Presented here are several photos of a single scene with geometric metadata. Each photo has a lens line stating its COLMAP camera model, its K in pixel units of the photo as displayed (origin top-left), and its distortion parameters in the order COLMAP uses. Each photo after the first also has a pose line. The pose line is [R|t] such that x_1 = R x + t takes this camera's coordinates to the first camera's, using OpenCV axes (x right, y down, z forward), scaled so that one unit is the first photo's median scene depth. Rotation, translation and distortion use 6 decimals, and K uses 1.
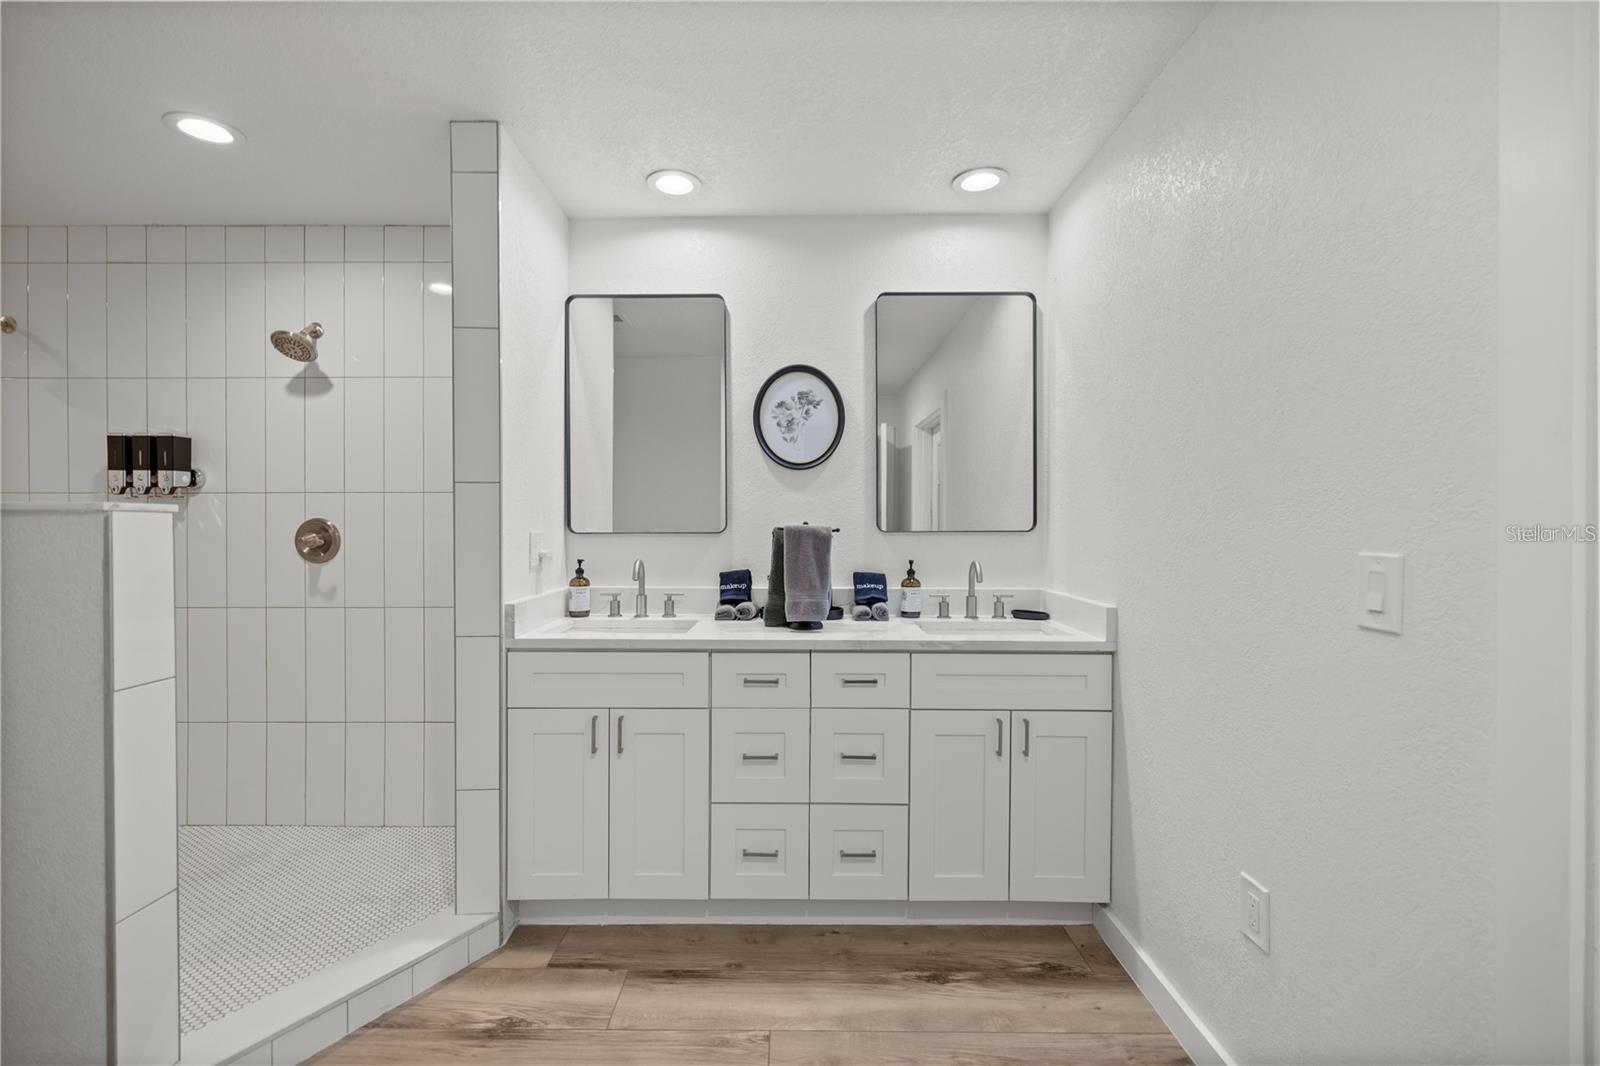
lens RADIAL K [[690.2, 0, 805.0], [0, 690.2, 533.8], [0, 0, 1]] dist [-0.005294, -0.000702]
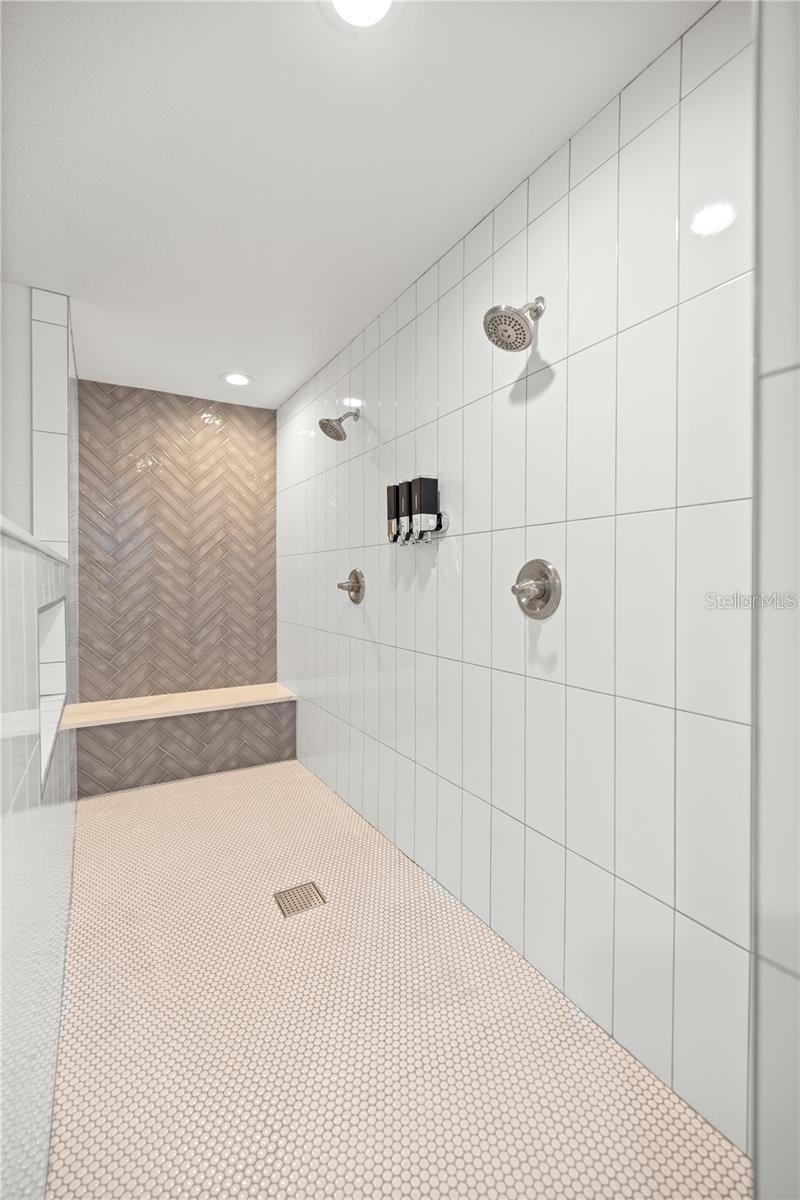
lens RADIAL K [[517.6, 0, 427.8], [0, 517.6, 587.1], [0, 0, 1]] dist [-0.005294, -0.000702]
pose [[0.560875, 0.008988, -0.827851, -0.311728], [-0.007685, 0.999955, 0.005649, 0.005478], [0.827865, 0.003194, 0.560919, 0.588826]]
